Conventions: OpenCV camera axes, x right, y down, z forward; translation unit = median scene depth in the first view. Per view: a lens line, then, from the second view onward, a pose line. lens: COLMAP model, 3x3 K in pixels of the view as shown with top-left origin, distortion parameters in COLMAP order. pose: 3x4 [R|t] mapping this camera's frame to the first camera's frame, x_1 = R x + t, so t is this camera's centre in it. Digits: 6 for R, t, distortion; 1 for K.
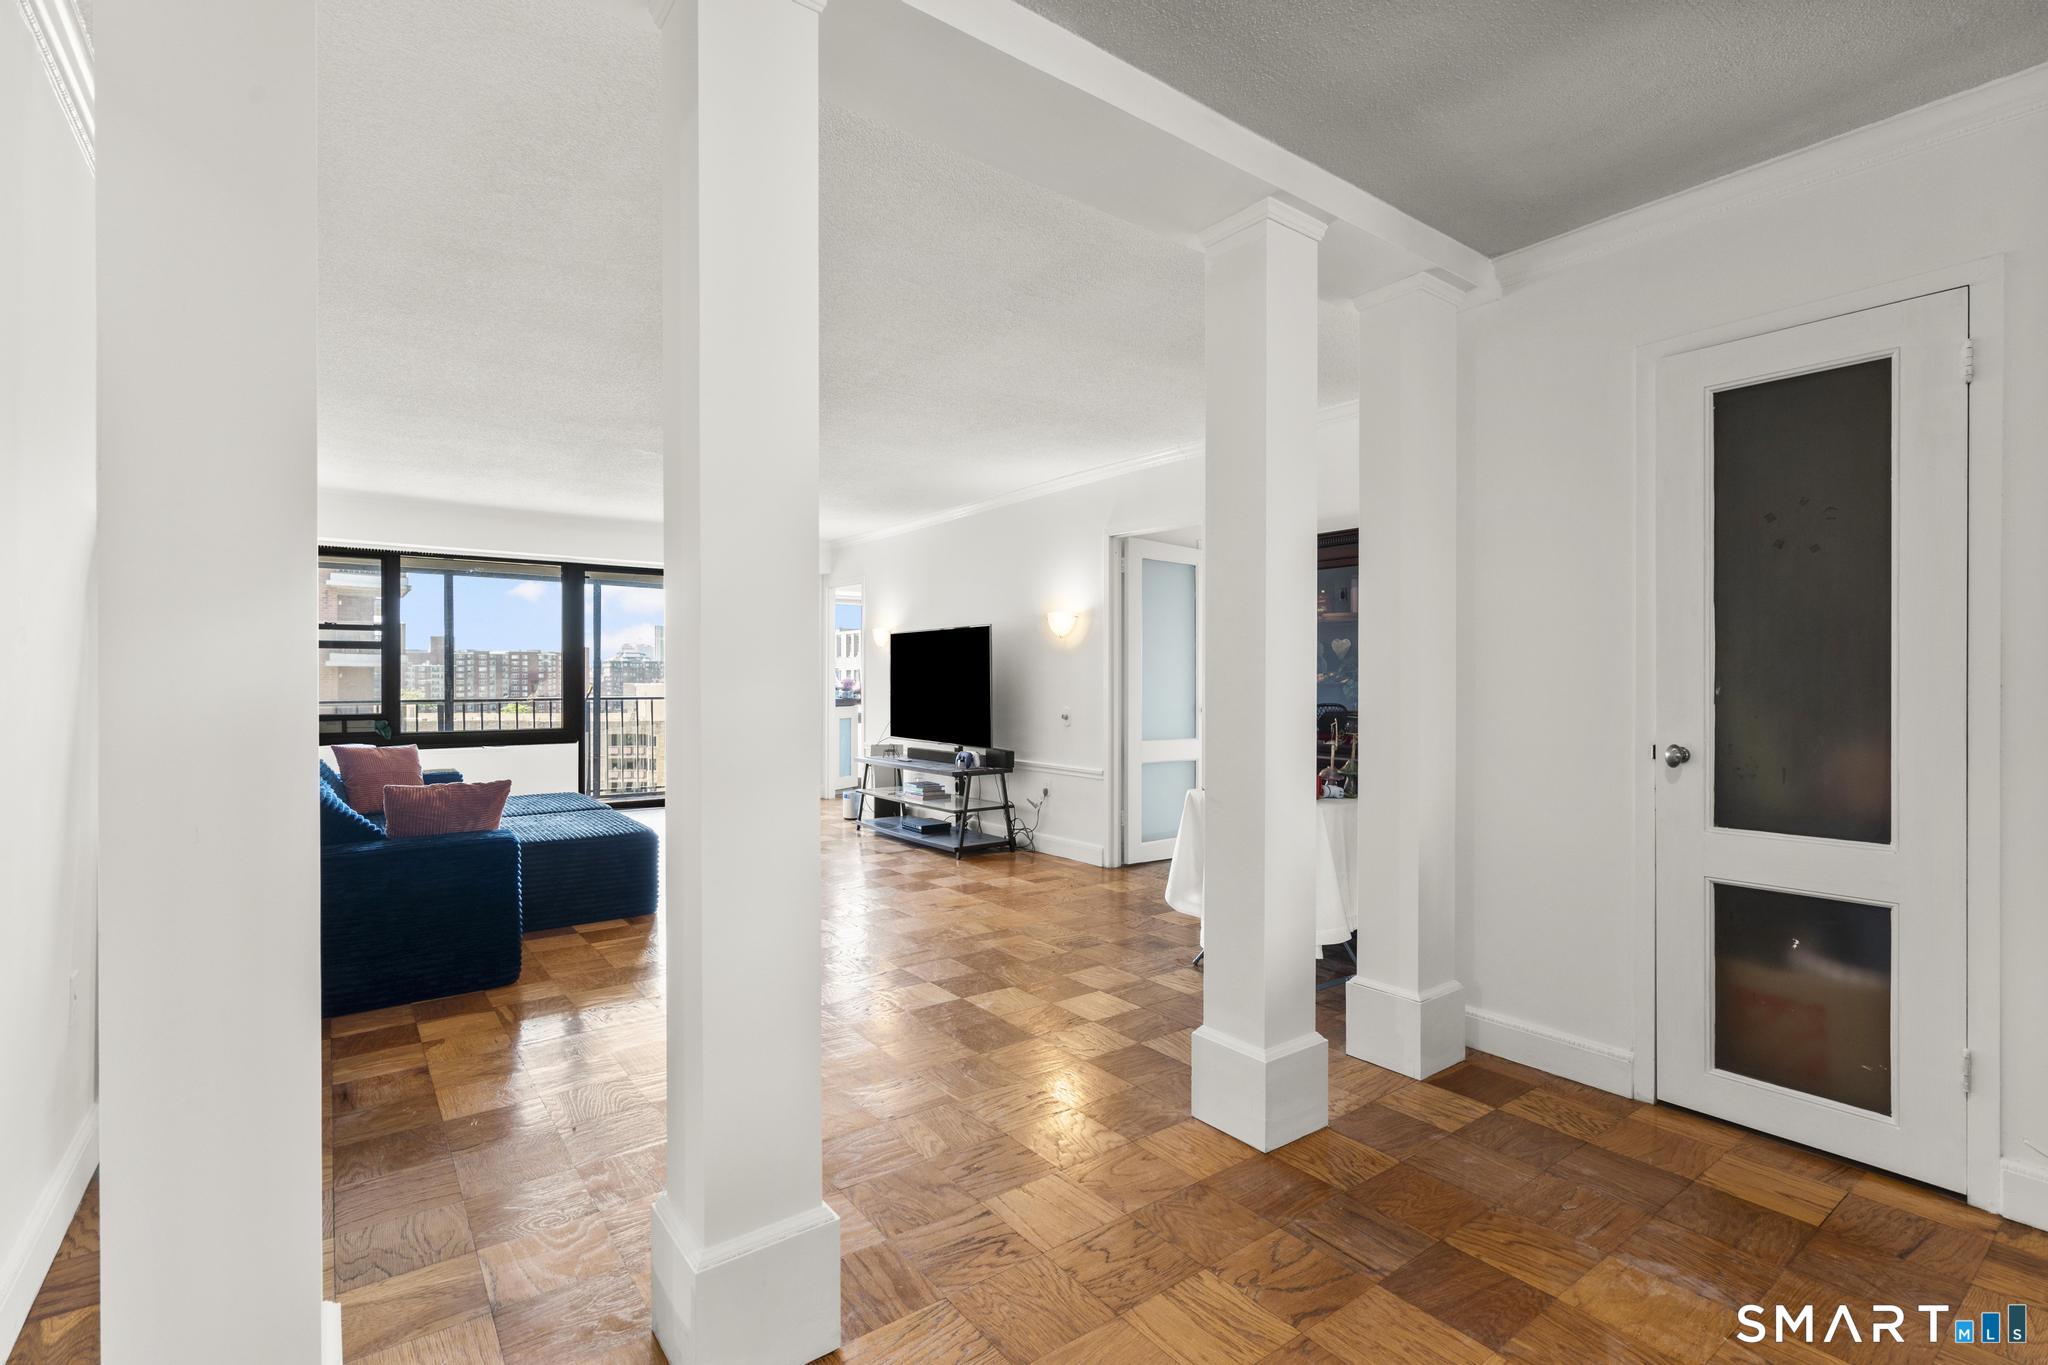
lens RADIAL K [[939.6, 0, 1054.1], [0, 939.6, 687.3], [0, 0, 1]] dist [-0.001954, -0.000012]
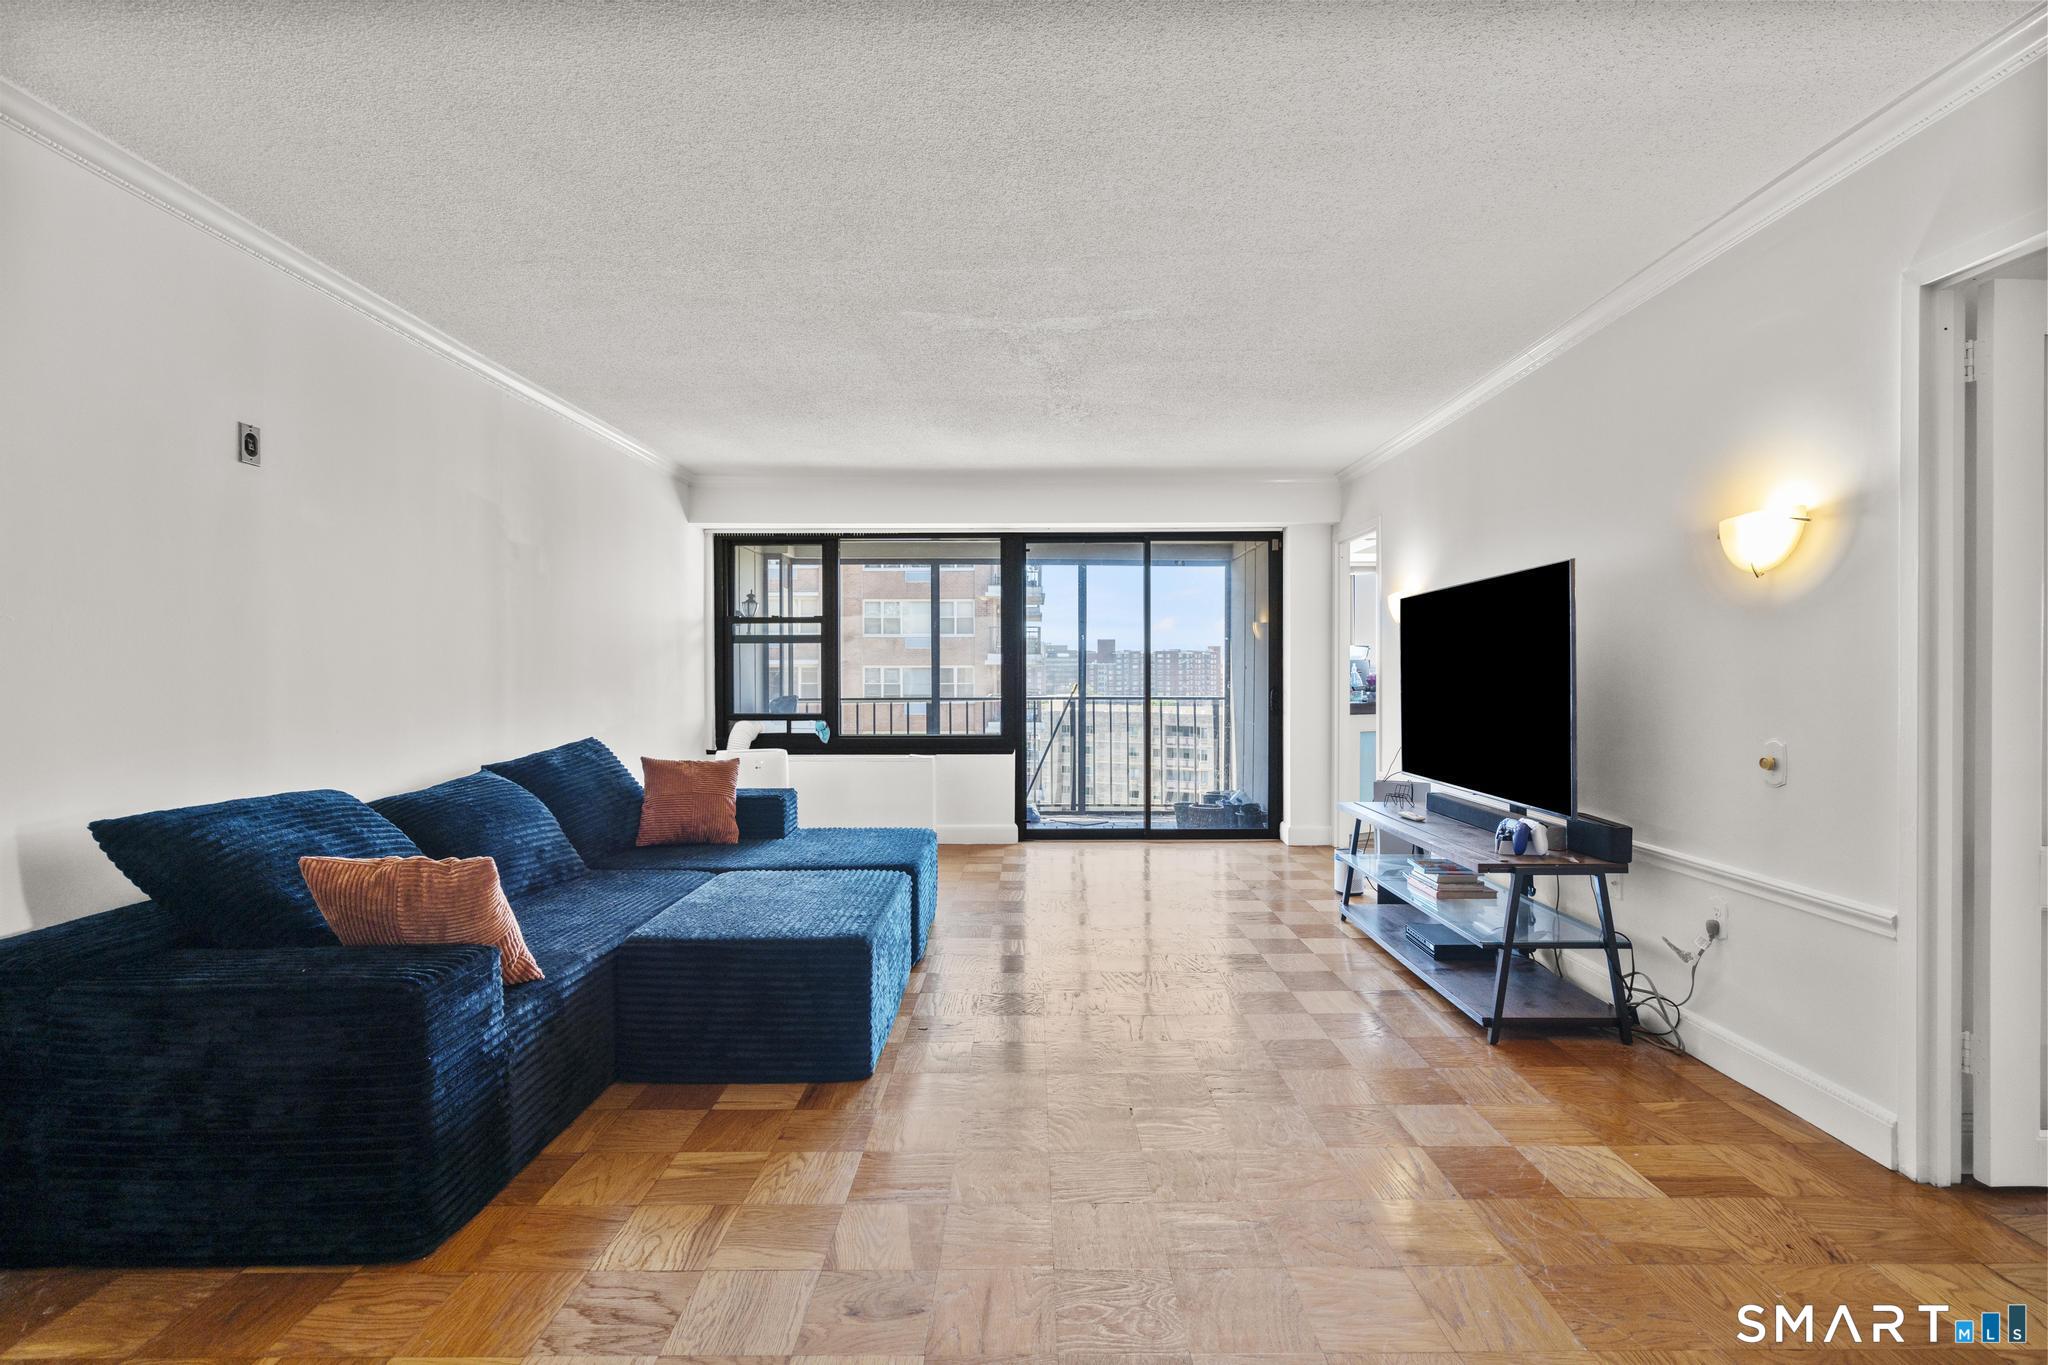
lens RADIAL K [[939.6, 0, 1026.9], [0, 939.6, 680.9], [0, 0, 1]] dist [-0.001954, -0.000012]
pose [[0.789968, 0.001027, -0.613147, 0.006095], [-0.002222, 0.999997, -0.001189, -0.003912], [0.613144, 0.002301, 0.789968, 0.438654]]
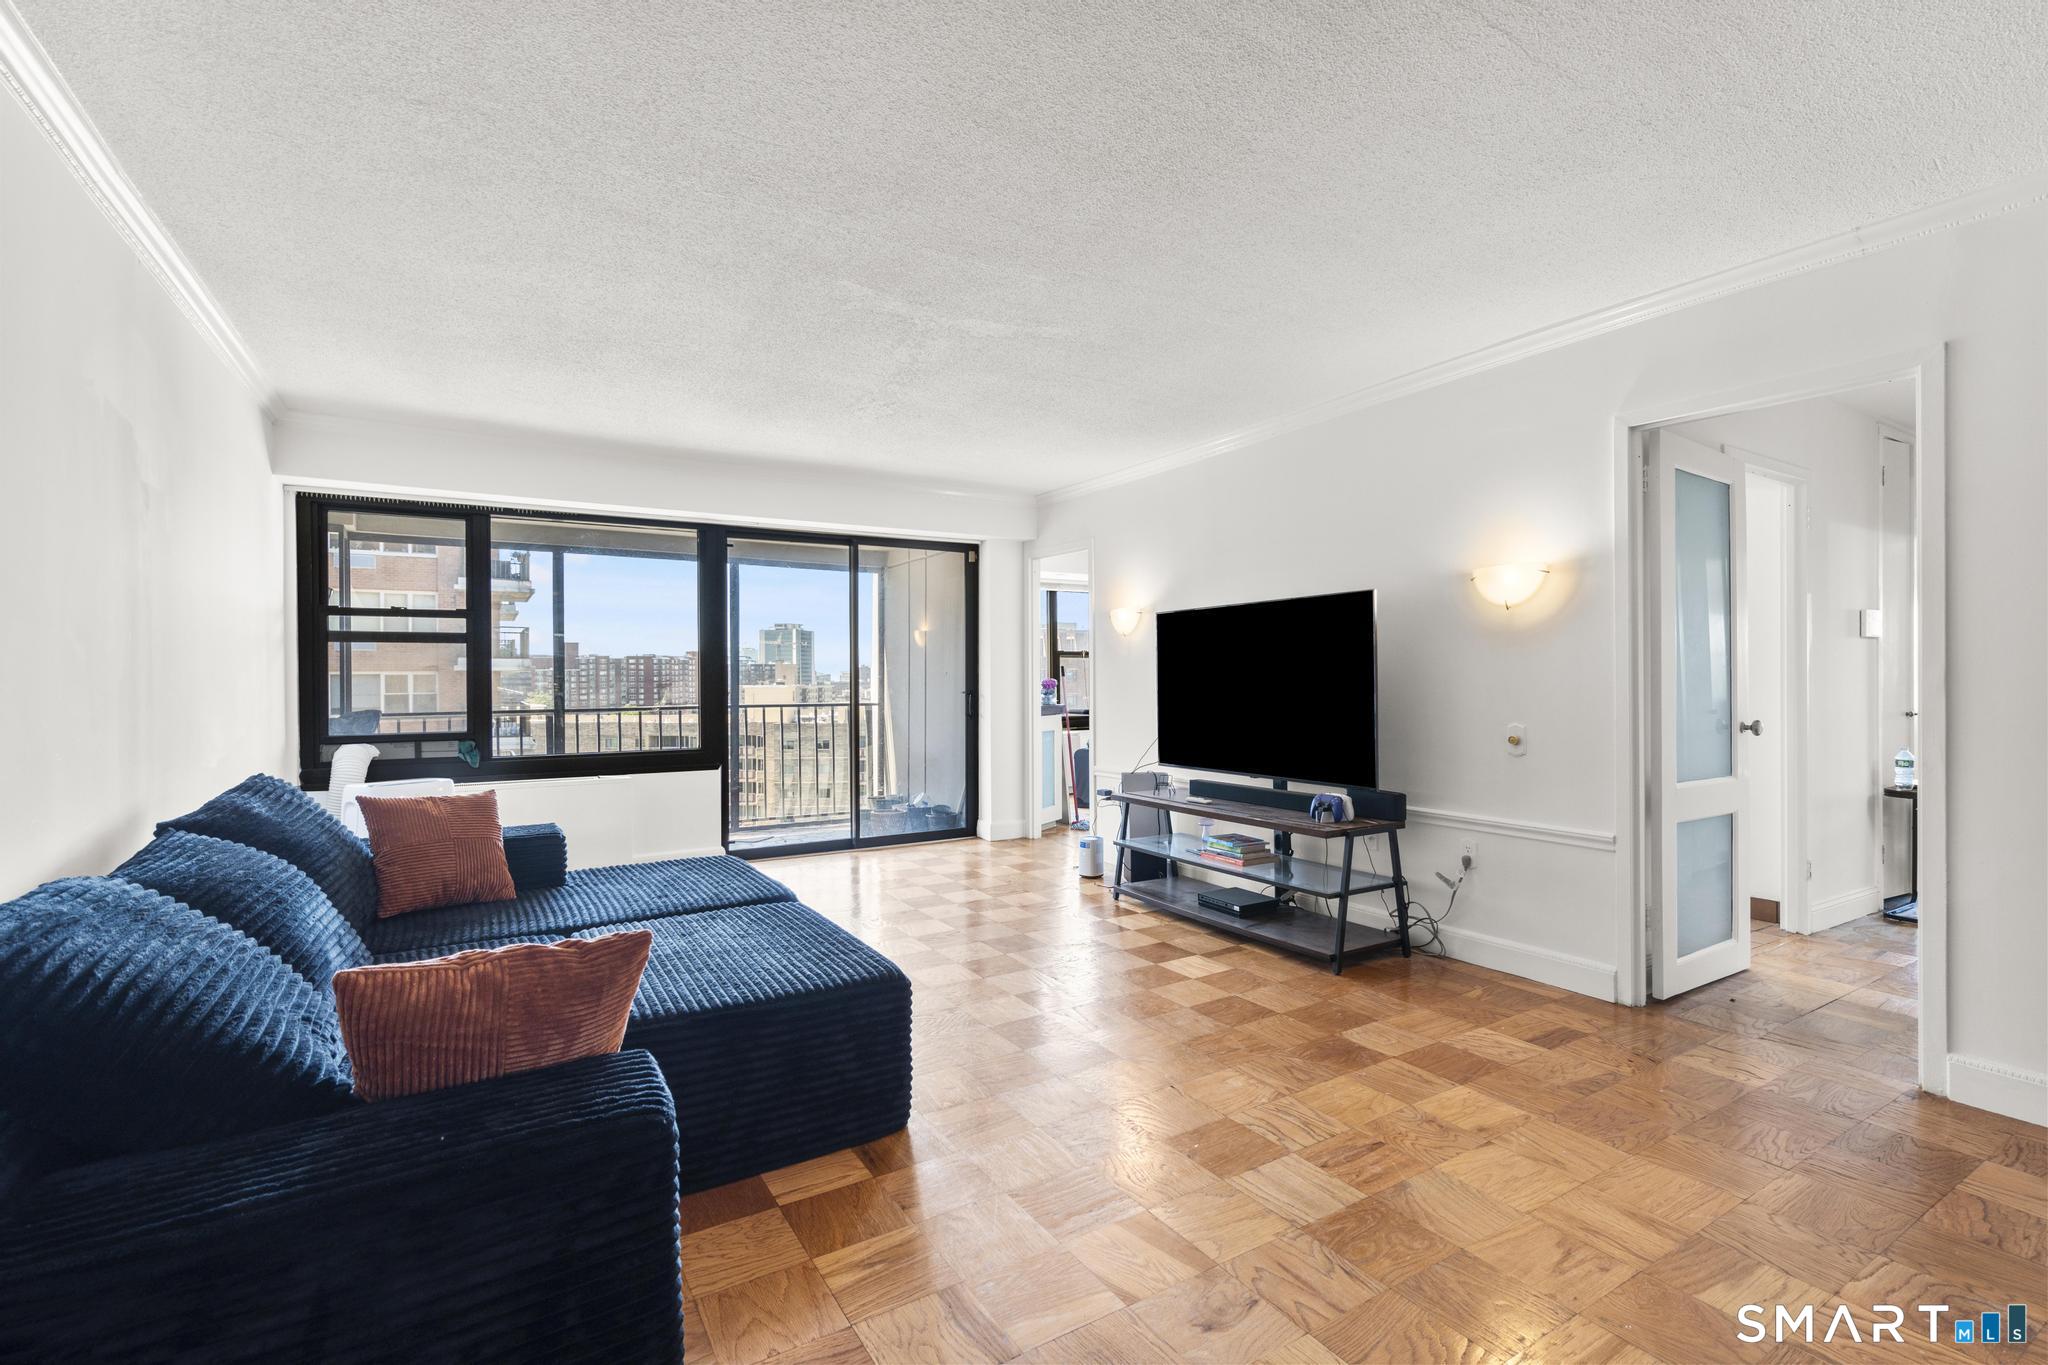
lens RADIAL K [[939.6, 0, 1053.9], [0, 939.6, 677.8], [0, 0, 1]] dist [-0.001954, -0.000012]
pose [[0.995015, -0.008062, -0.099399, -0.209667], [0.007140, 0.999928, -0.009624, -0.004256], [0.099470, 0.008866, 0.995001, 0.352571]]
